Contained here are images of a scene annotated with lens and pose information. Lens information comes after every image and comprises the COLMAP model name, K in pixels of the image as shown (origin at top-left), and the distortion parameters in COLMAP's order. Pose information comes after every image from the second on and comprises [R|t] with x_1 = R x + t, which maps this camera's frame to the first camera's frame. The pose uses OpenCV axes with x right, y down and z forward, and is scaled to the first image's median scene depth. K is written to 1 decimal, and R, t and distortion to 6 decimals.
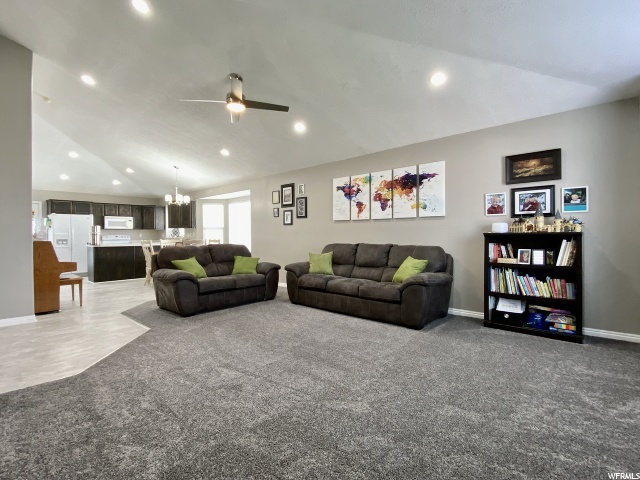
lens RADIAL K [[311.3, 0, 319.9], [0, 311.3, 238.0], [0, 0, 1]] dist [0.008631, -0.010241]
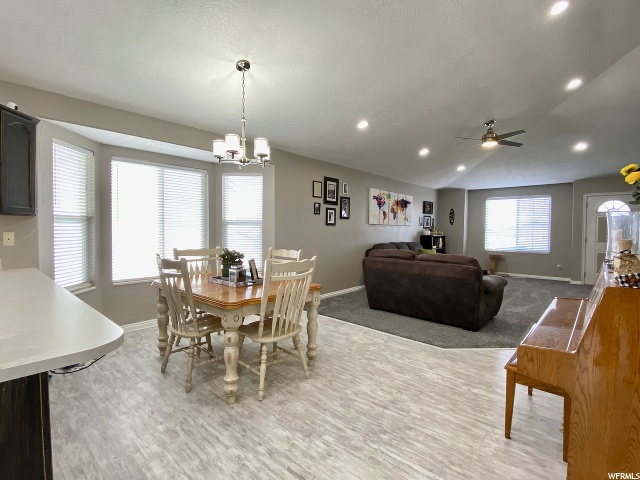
lens RADIAL K [[311.3, 0, 315.4], [0, 311.3, 238.5], [0, 0, 1]] dist [0.008631, -0.010241]
pose [[0.002048, -0.020476, 0.999788, -1.140868], [0.002882, 0.999786, 0.020470, -0.025842], [-0.999994, 0.002840, 0.002107, 1.218658]]
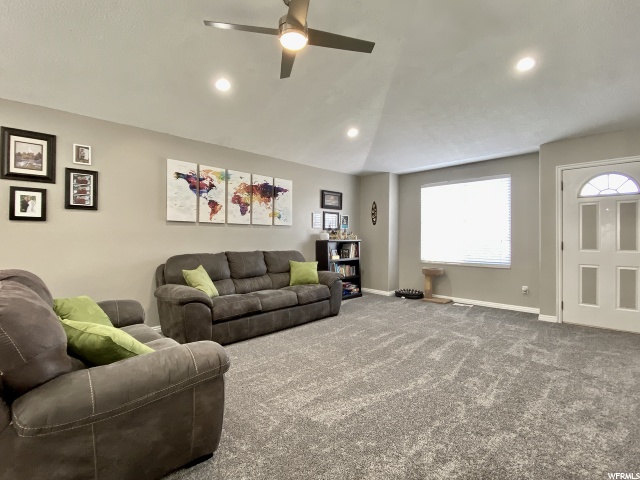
lens RADIAL K [[311.3, 0, 315.3], [0, 311.3, 239.7], [0, 0, 1]] dist [0.008631, -0.010241]
pose [[0.047762, 0.005471, 0.998844, -0.625247], [0.013747, 0.999887, -0.006134, -0.005942], [-0.998764, 0.014024, 0.047681, 0.658190]]
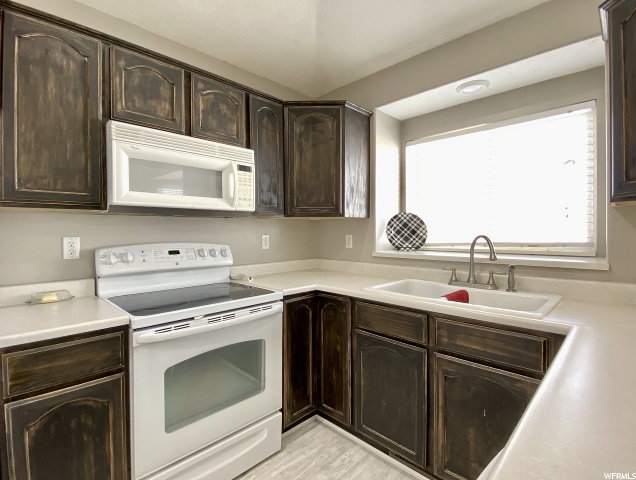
lens RADIAL K [[312.3, 0, 314.5], [0, 312.3, 235.2], [0, 0, 1]] dist [0.000012, -0.002461]
pose [[0.998353, -0.000568, -0.057372, -0.999340], [0.000642, 0.999999, 0.001264, -0.027709], [0.057371, -0.001299, 0.998352, 1.468837]]
